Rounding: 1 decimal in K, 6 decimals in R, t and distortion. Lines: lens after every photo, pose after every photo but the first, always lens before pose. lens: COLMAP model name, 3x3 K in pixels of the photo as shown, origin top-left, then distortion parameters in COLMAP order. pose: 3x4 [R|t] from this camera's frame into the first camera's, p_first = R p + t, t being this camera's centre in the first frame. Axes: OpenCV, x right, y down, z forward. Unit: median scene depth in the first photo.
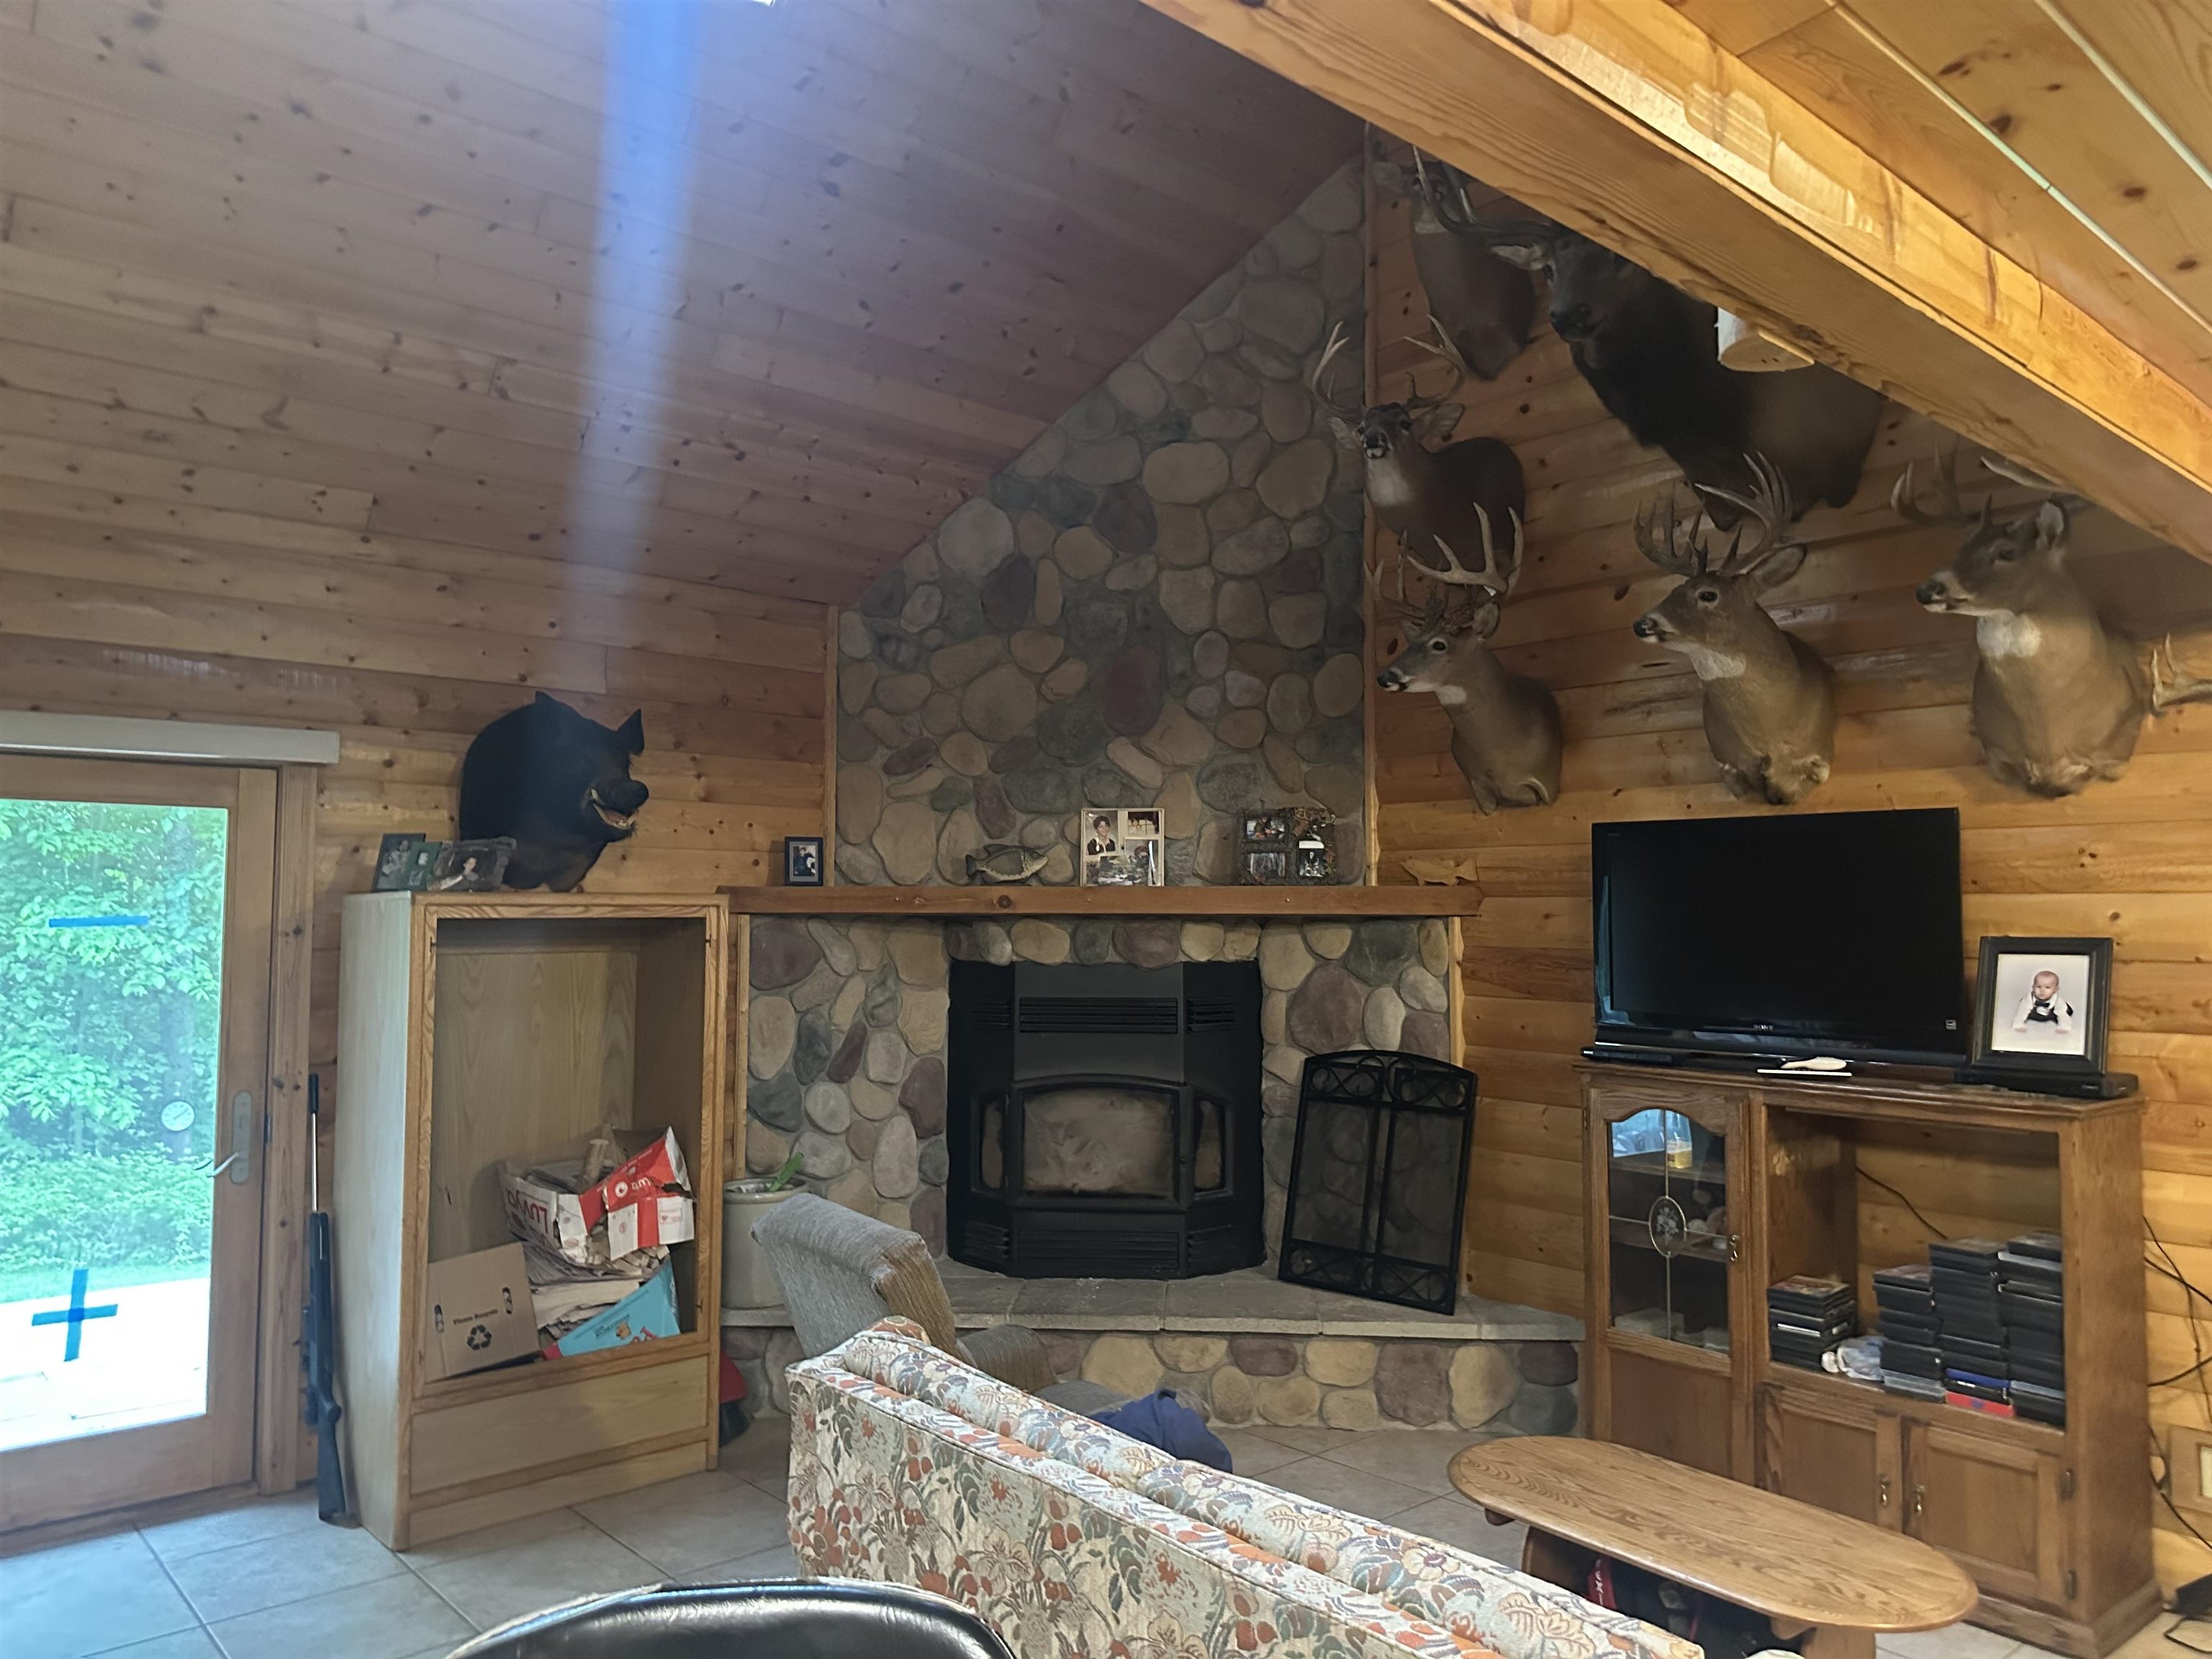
lens RADIAL K [[1536.9, 0, 1092.3], [0, 1536.9, 823.4], [0, 0, 1]] dist [0.037835, -0.051976]
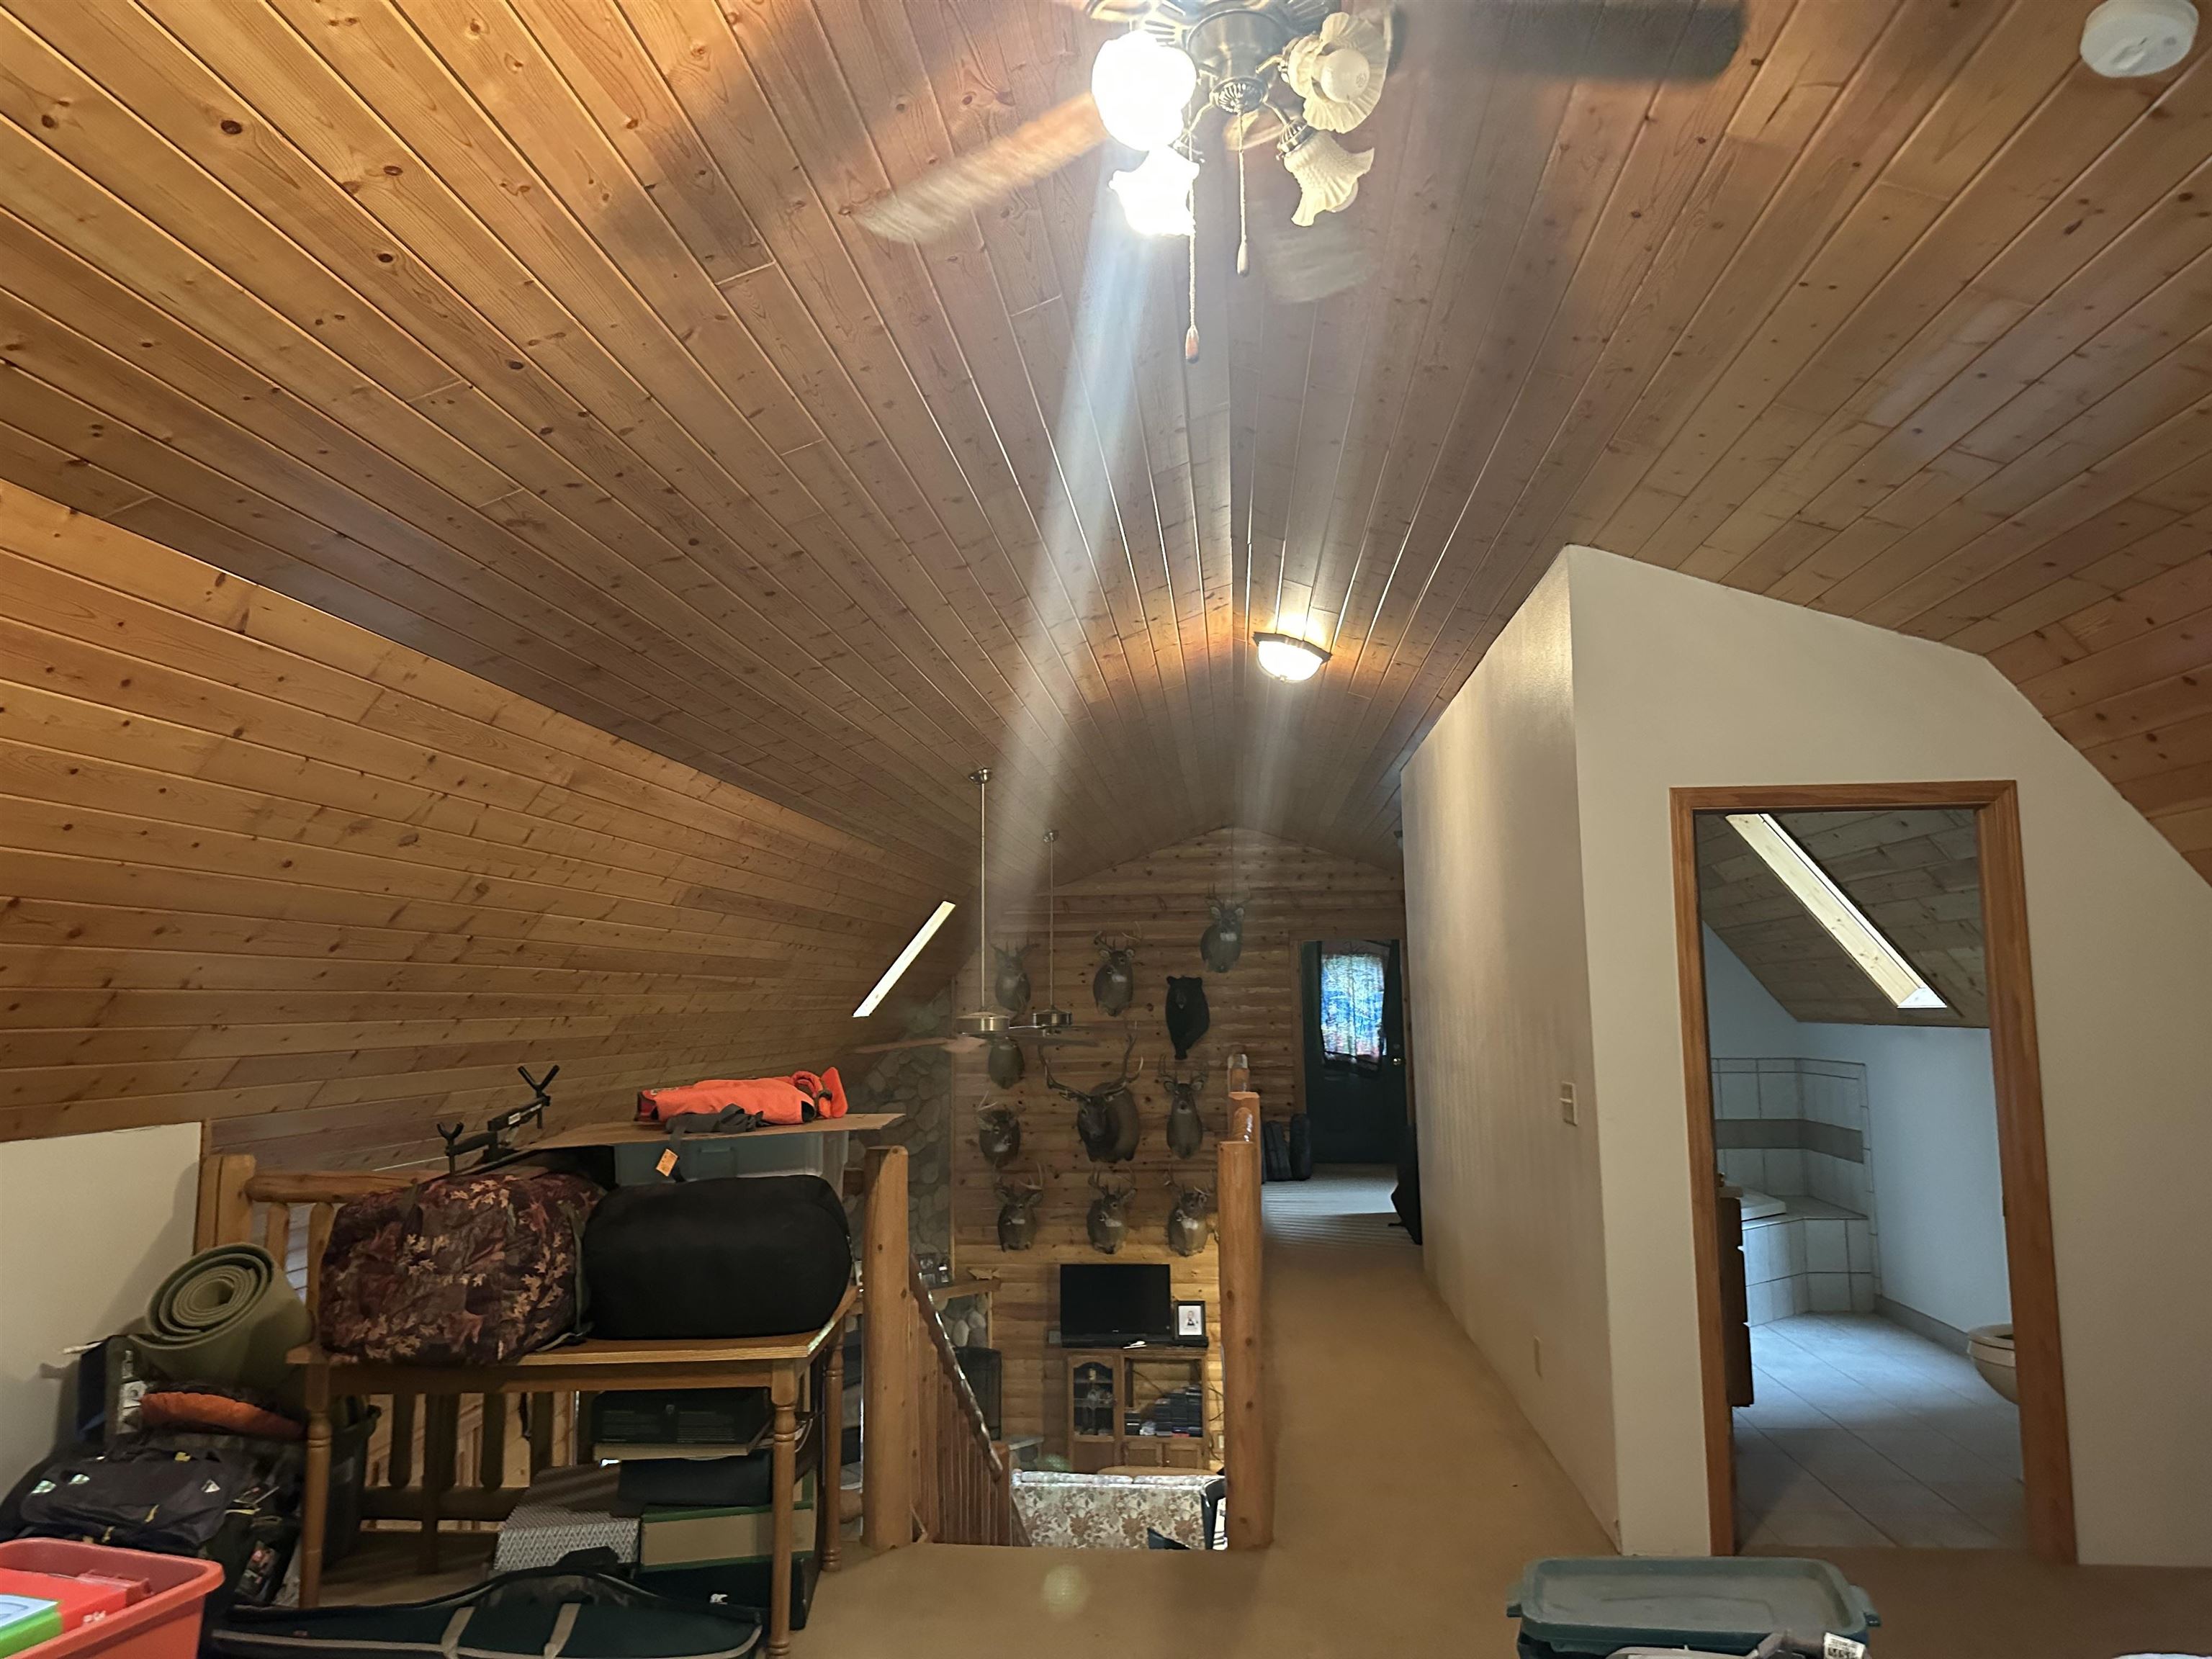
lens RADIAL K [[1536.9, 0, 1113.5], [0, 1536.9, 784.0], [0, 0, 1]] dist [0.037835, -0.051976]
pose [[0.712866, 0.088224, 0.695729, -1.511320], [-0.029715, 0.994964, -0.095723, -0.549945], [-0.700671, 0.047564, 0.711898, -1.076570]]
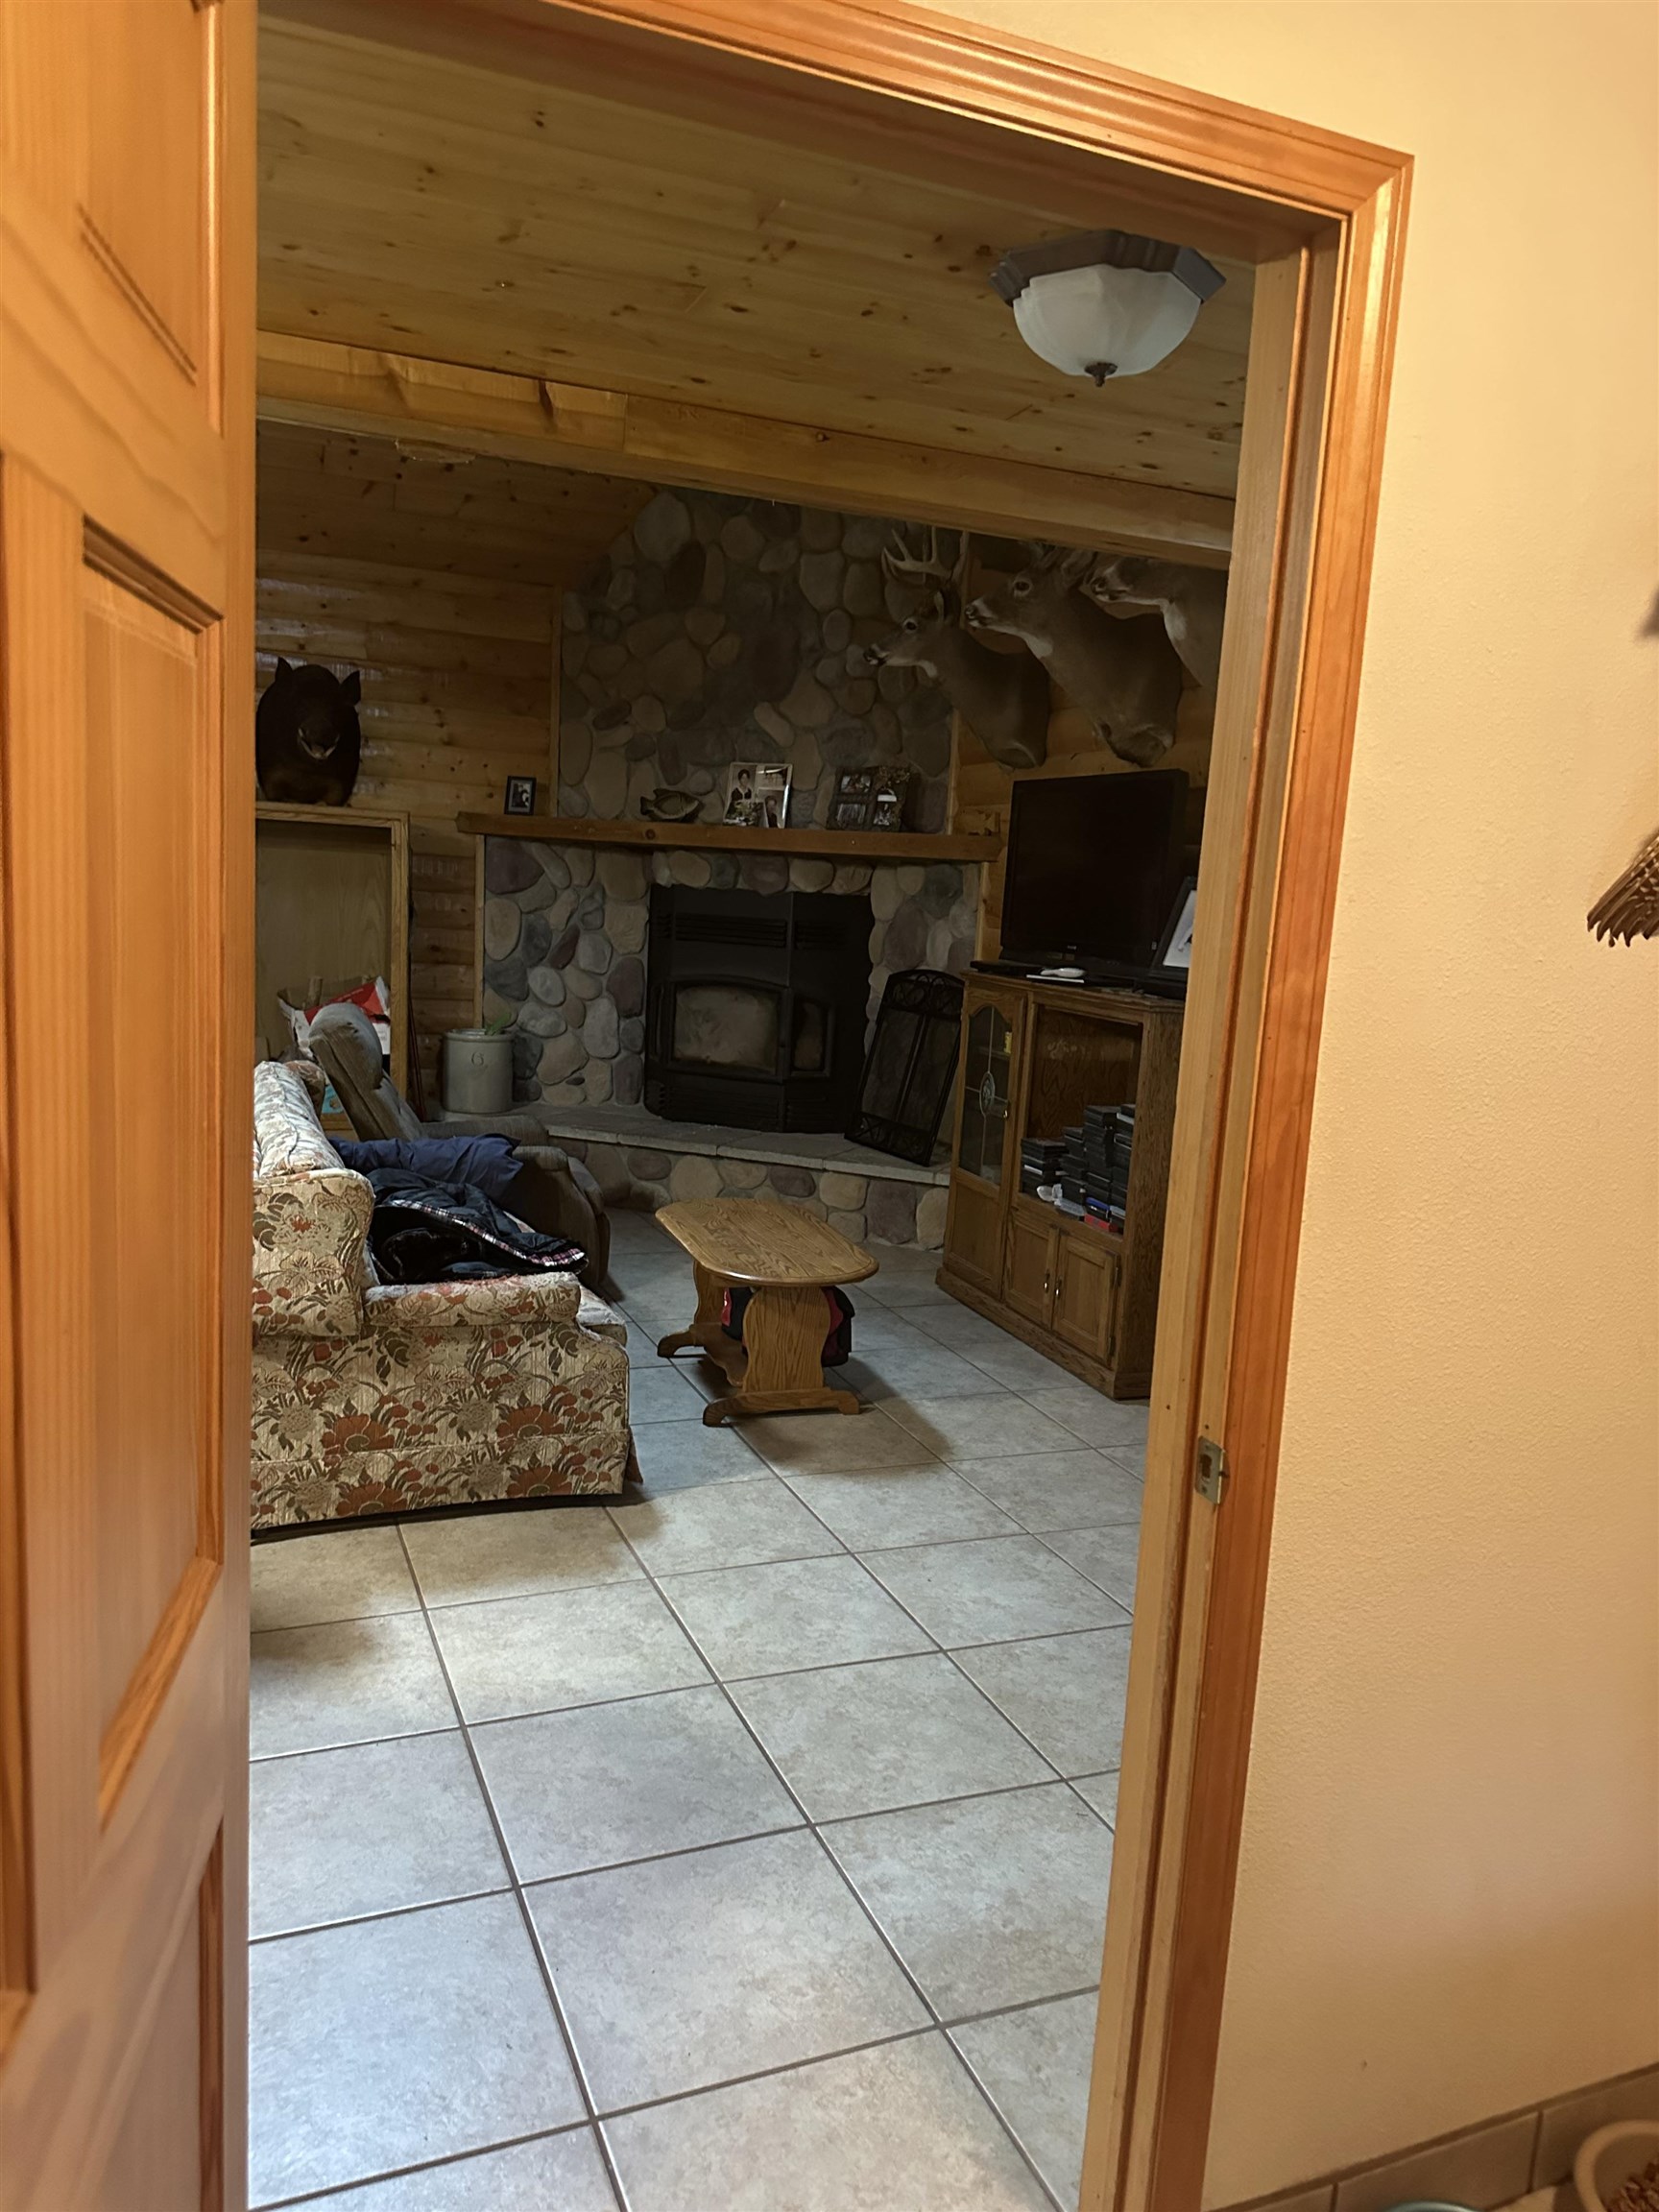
lens RADIAL K [[1536.9, 0, 852.0], [0, 1536.9, 1190.0], [0, 0, 1]] dist [0.037835, -0.051976]
pose [[0.951429, 0.110086, -0.287513, 0.495144], [-0.036887, 0.967919, 0.248541, 0.012569], [0.305650, -0.225863, 0.924967, -0.206536]]
